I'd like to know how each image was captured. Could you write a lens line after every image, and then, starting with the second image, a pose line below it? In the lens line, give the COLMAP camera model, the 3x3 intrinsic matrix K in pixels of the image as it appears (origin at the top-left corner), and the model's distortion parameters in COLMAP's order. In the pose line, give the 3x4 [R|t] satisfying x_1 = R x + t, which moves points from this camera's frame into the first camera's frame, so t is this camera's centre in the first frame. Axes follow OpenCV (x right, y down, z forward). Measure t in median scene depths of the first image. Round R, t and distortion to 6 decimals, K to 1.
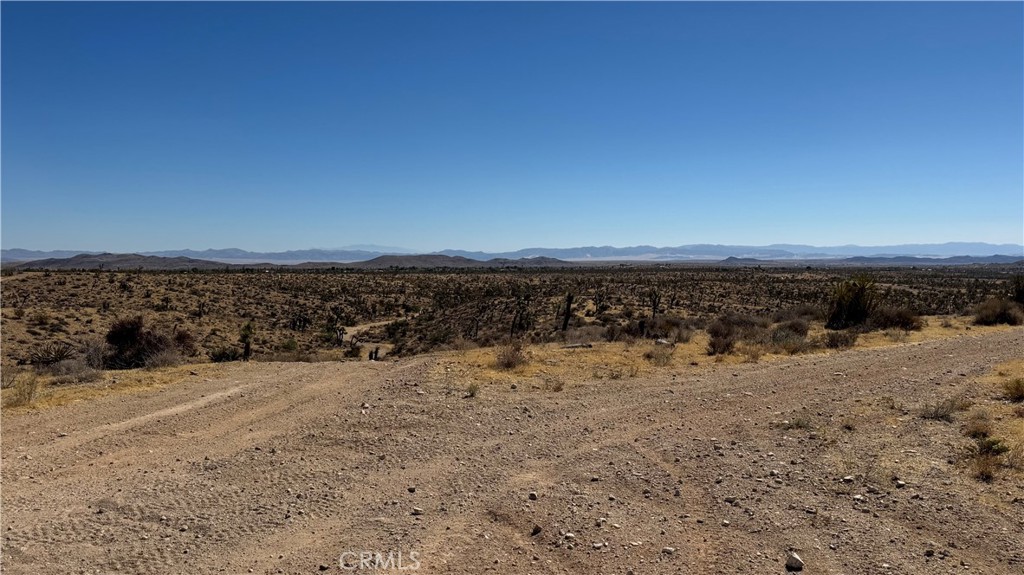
lens RADIAL K [[884.5, 0, 514.6], [0, 884.5, 293.4], [0, 0, 1]] dist [0.060982, -0.059864]
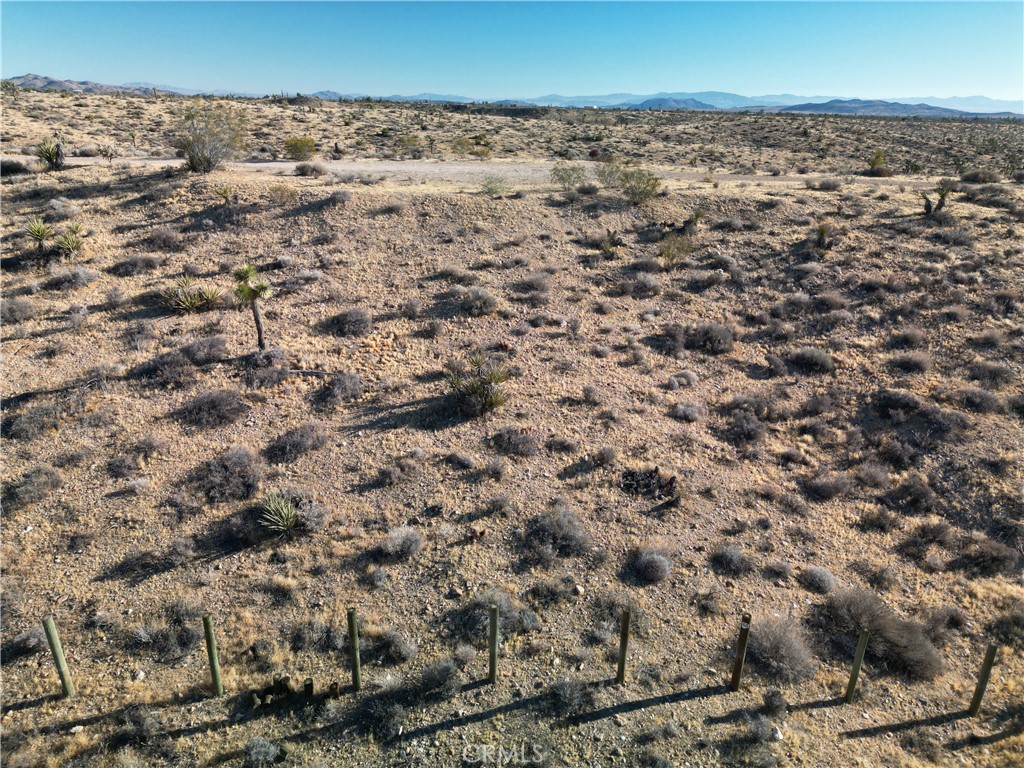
lens RADIAL K [[717.1, 0, 512.9], [0, 717.1, 383.8], [0, 0, 1]] dist [0.021487, -0.018356]
pose [[0.662459, 0.289115, -0.691058, 0.132651], [-0.048690, 0.937187, 0.345411, -0.006255], [0.747514, -0.195173, 0.634925, -0.098629]]
